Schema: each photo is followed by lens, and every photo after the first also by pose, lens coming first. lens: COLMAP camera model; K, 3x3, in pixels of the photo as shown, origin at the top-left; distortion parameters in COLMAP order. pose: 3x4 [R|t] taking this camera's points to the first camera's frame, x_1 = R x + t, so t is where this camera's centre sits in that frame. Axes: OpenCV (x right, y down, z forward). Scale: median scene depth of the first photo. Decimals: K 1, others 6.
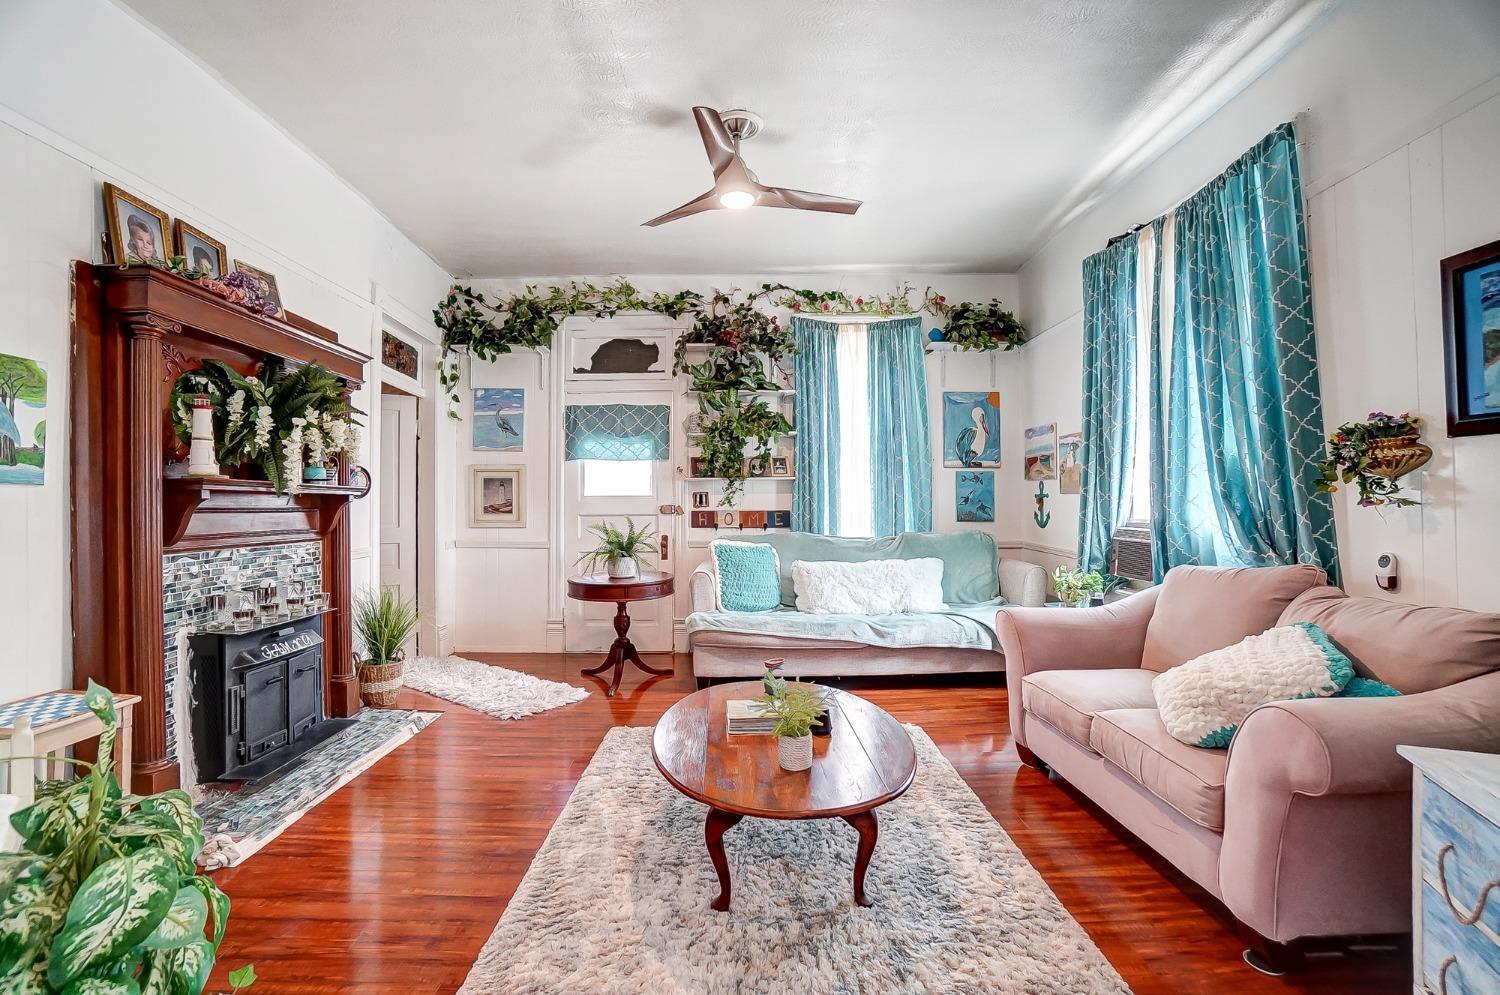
lens RADIAL K [[657.6, 0, 750.0], [0, 657.6, 497.5], [0, 0, 1]] dist [-0.065827, 0.021607]
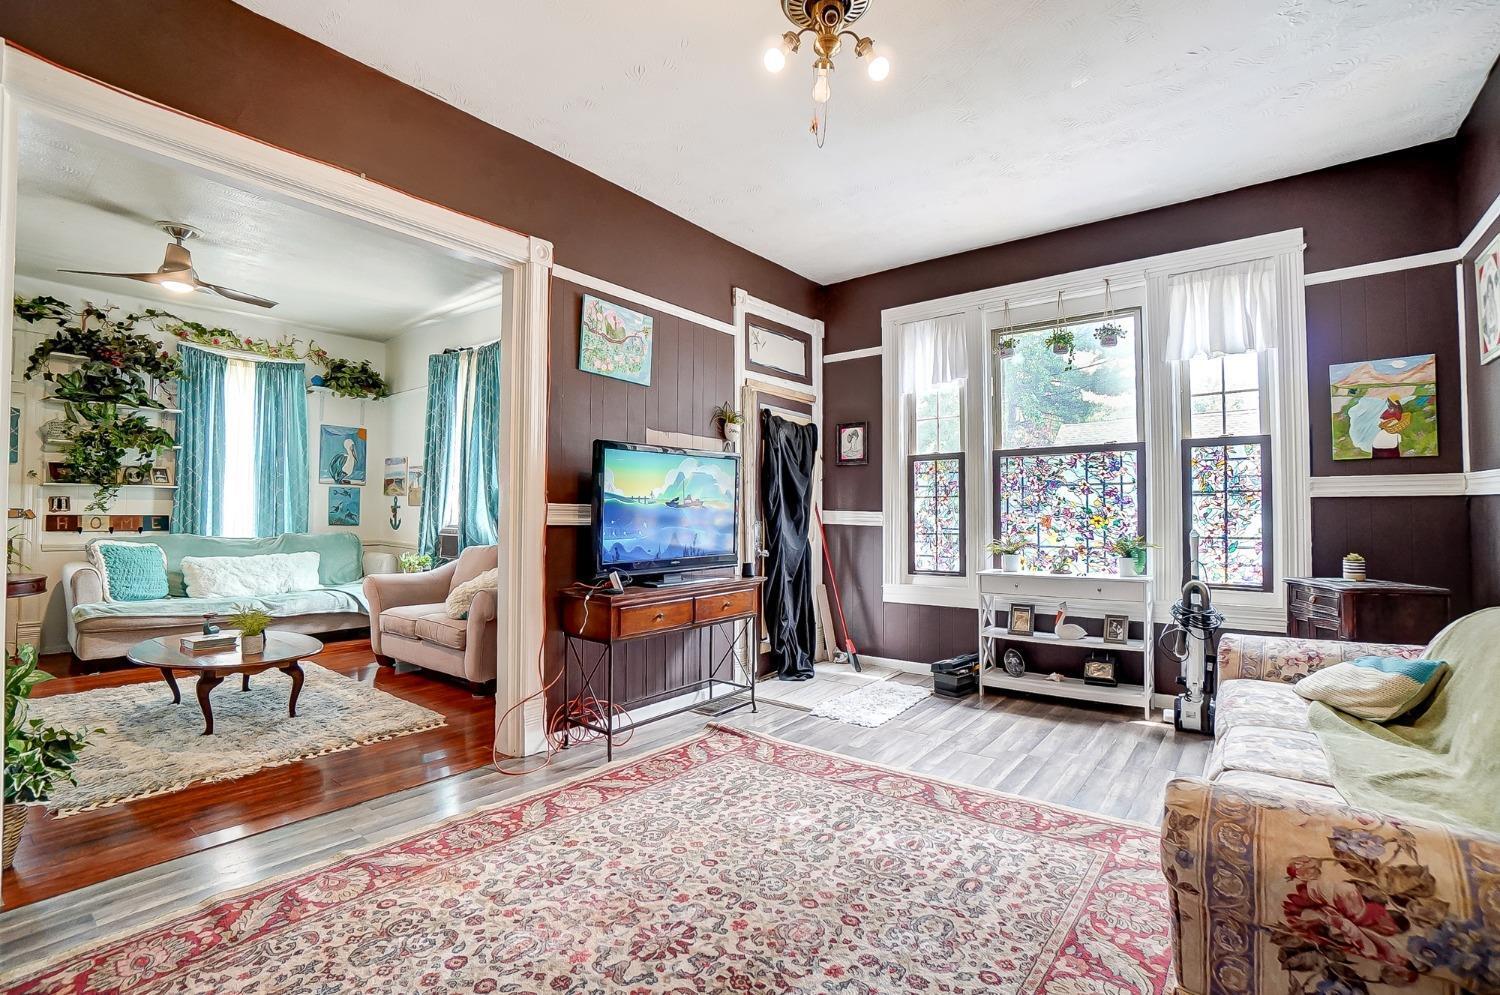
lens RADIAL K [[682.2, 0, 740.4], [0, 682.2, 496.9], [0, 0, 1]] dist [-0.064736, 0.025163]
pose [[0.630840, 0.030354, 0.775319, -0.204575], [-0.018763, 0.999539, -0.023866, -0.003452], [-0.775686, 0.000509, 0.631119, -0.487699]]
